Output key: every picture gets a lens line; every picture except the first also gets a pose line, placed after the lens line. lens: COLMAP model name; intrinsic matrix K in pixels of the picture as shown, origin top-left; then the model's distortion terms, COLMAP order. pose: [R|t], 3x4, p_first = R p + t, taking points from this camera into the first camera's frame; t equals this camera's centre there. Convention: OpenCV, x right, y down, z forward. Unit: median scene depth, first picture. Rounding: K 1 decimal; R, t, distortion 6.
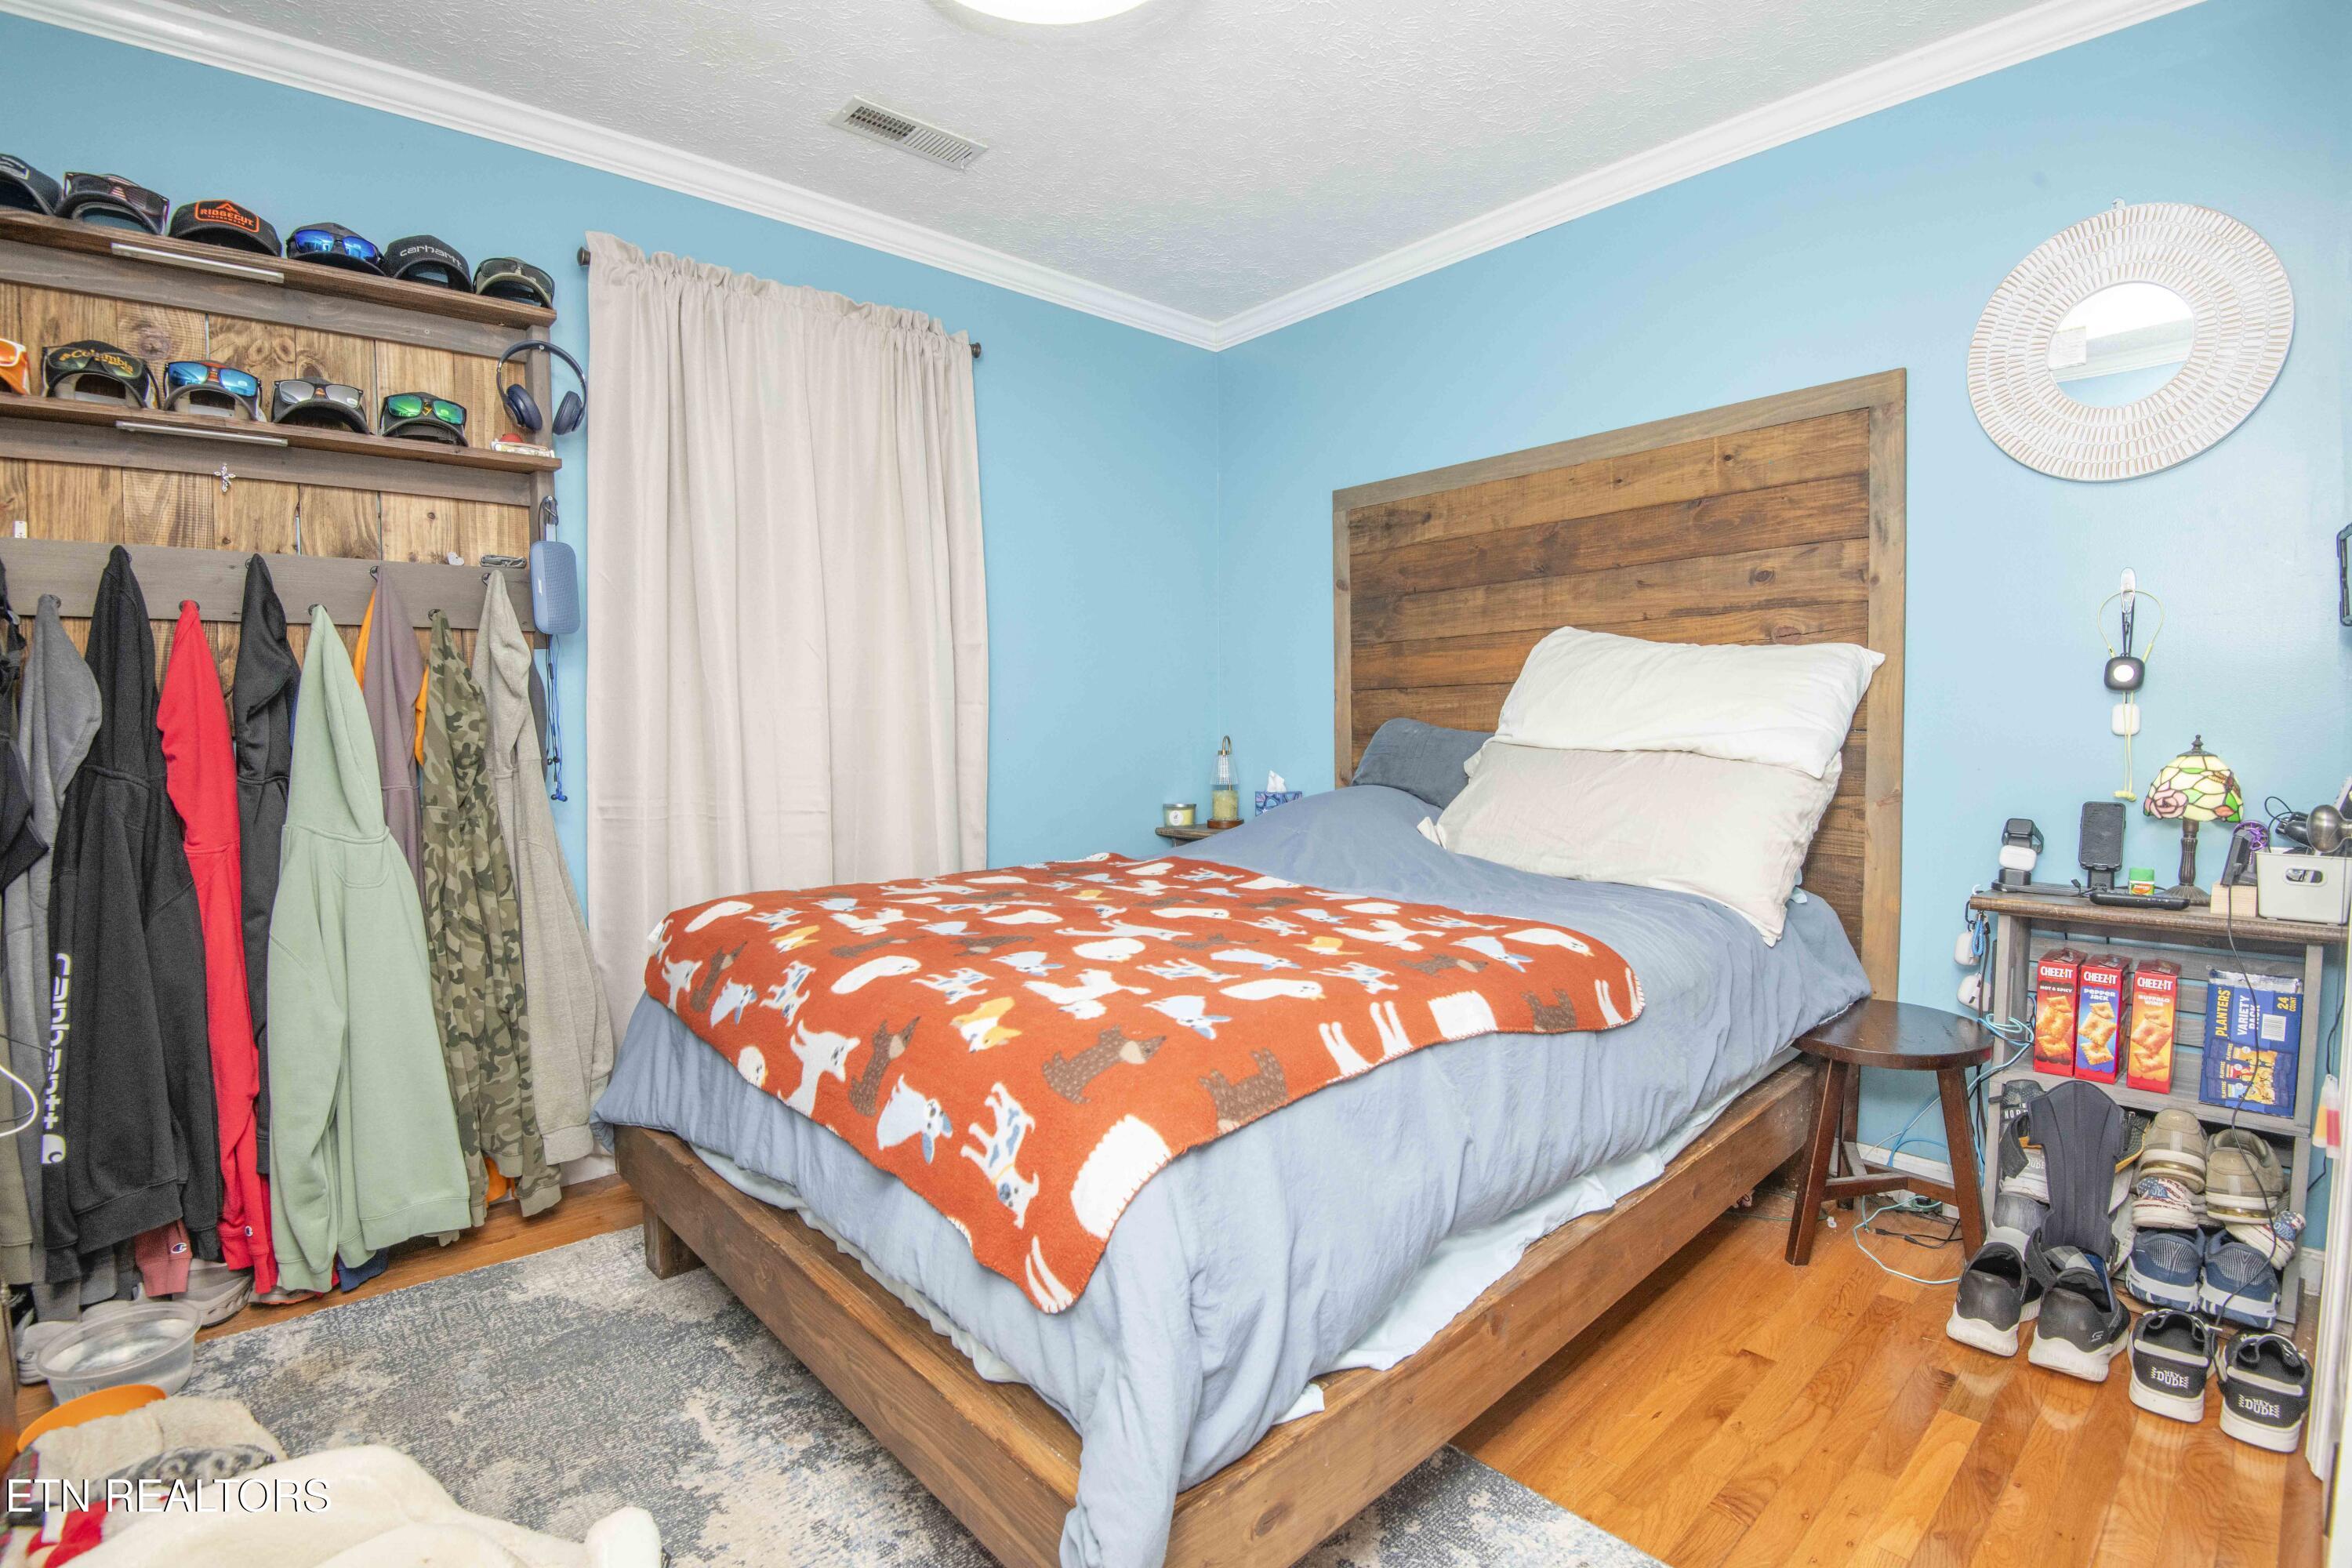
lens RADIAL K [[1087.3, 0, 1183.9], [0, 1087.3, 785.6], [0, 0, 1]] dist [-0.012711, -0.019635]
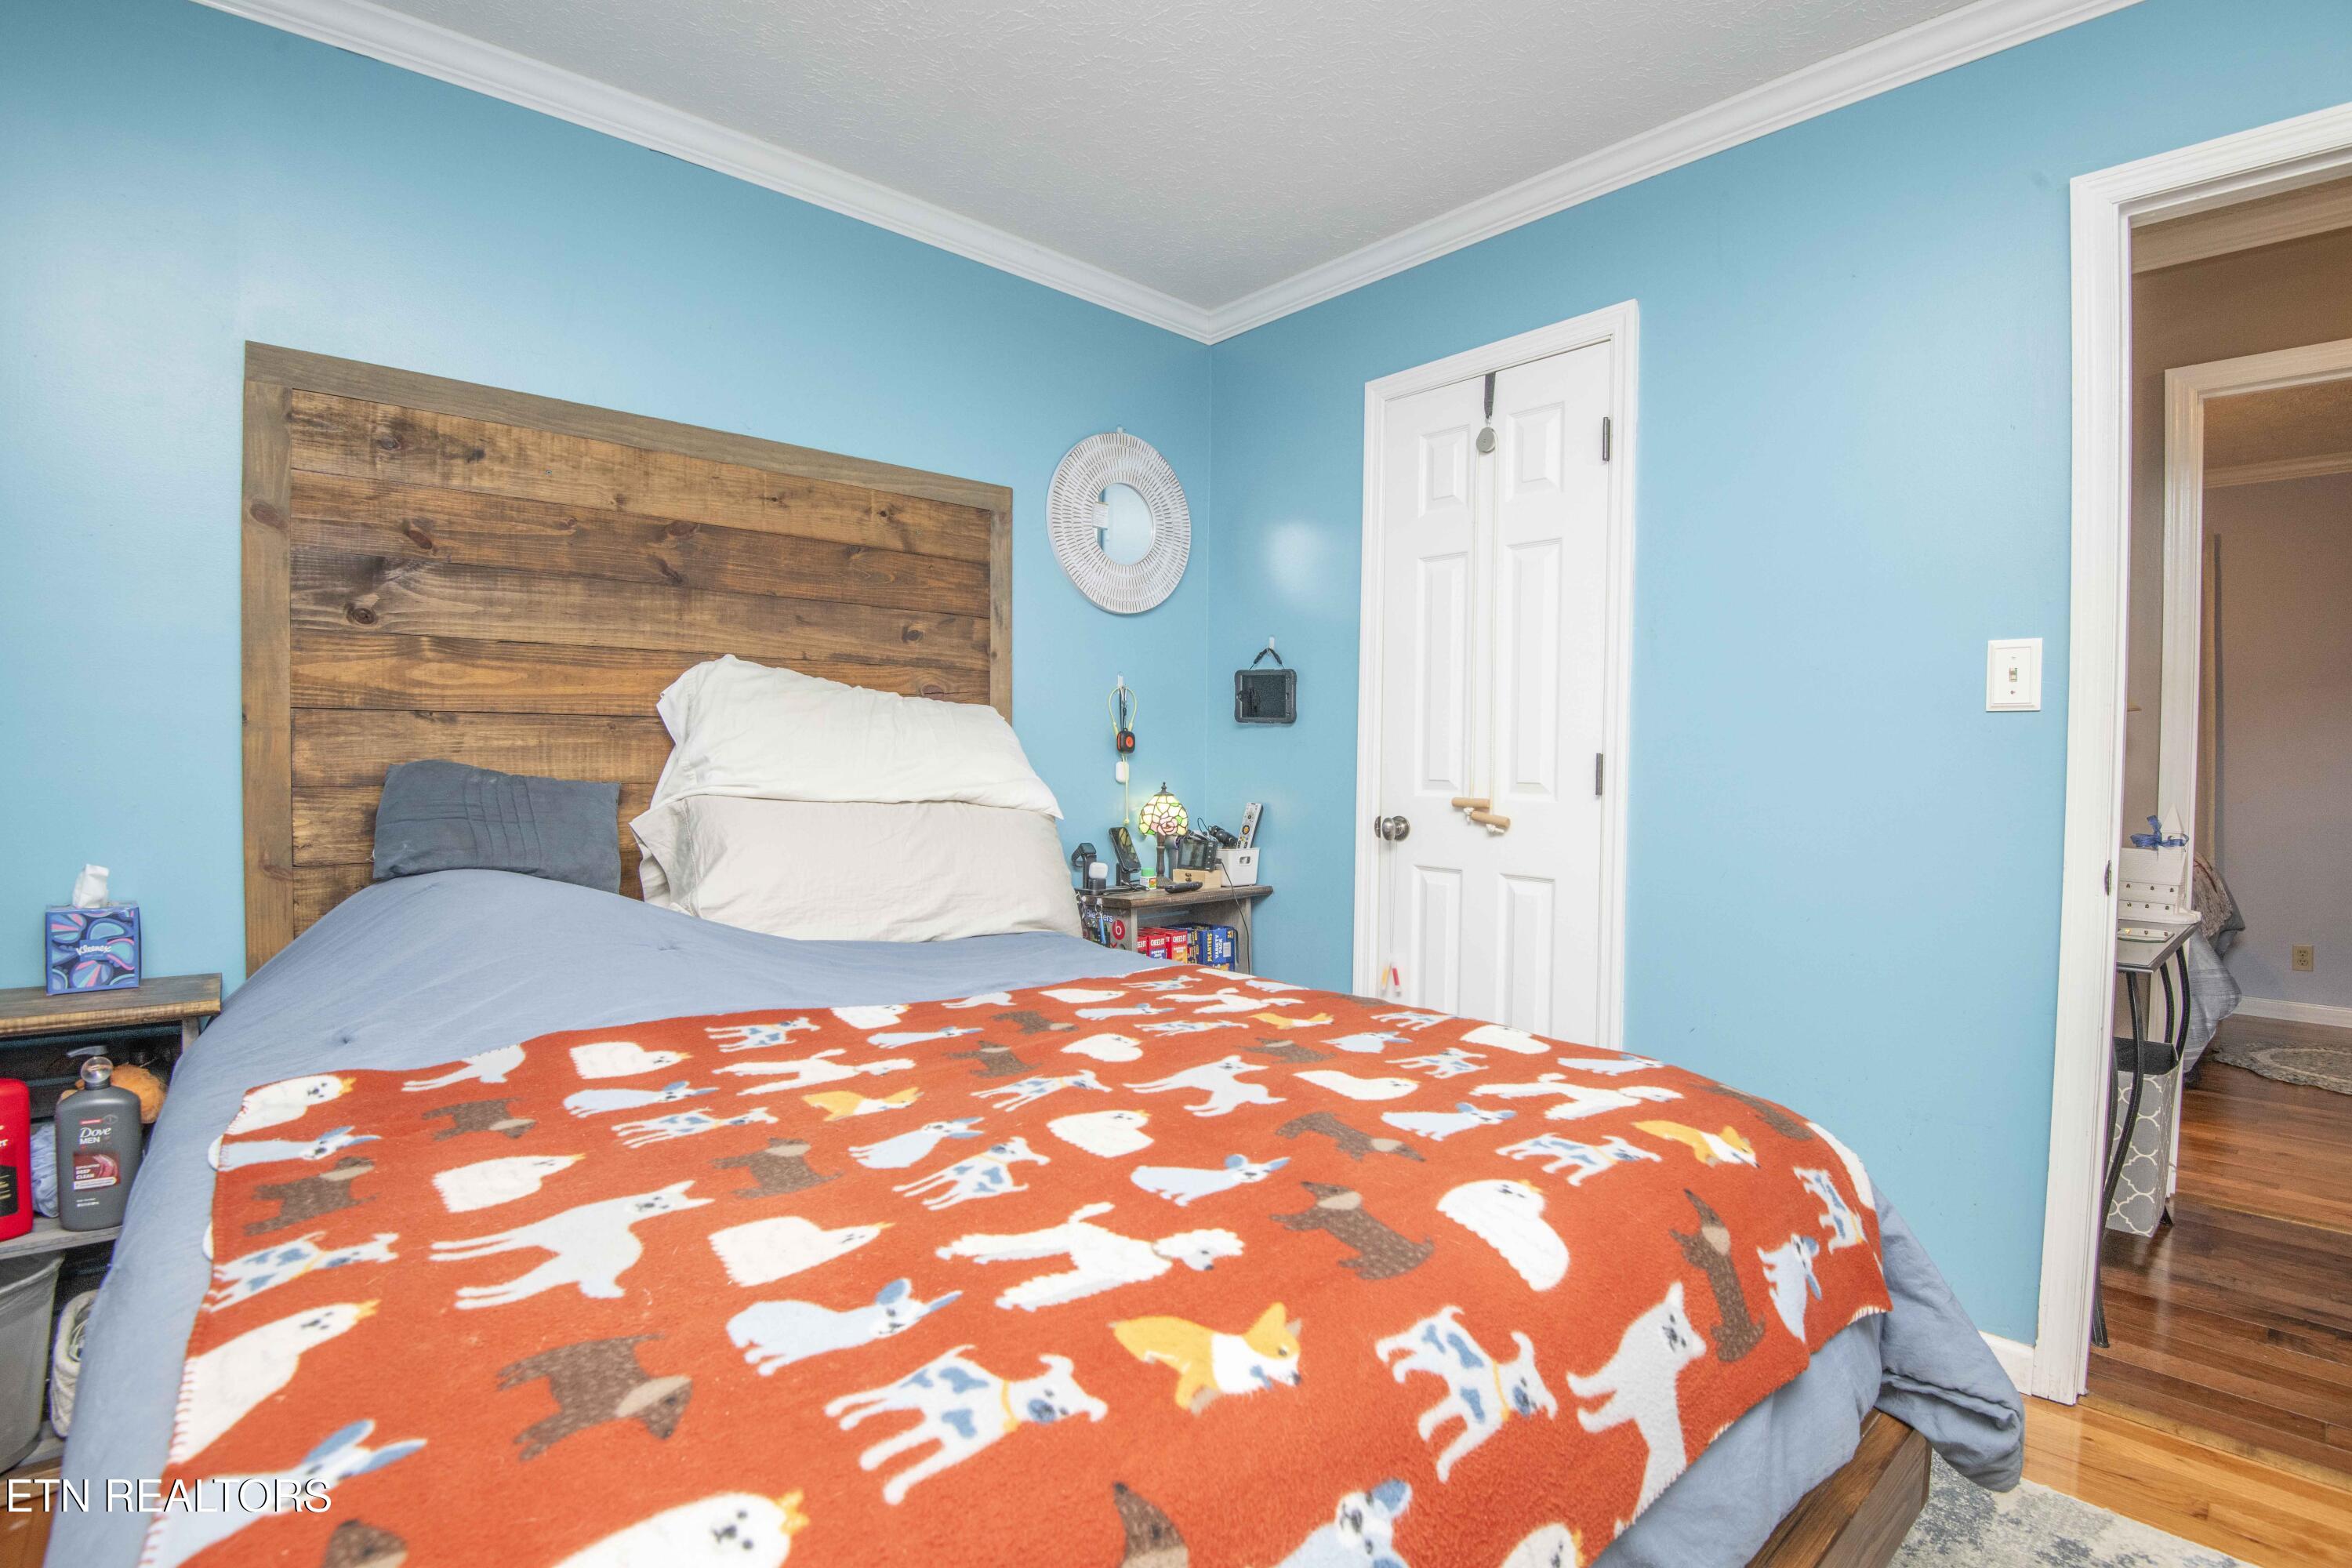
lens RADIAL K [[1087.3, 0, 1183.9], [0, 1087.3, 785.6], [0, 0, 1]] dist [-0.012711, -0.019635]
pose [[0.002369, -0.009553, 0.999952, -0.545546], [0.045467, 0.998921, 0.009436, -0.044283], [-0.998963, 0.045443, 0.002801, 0.748569]]
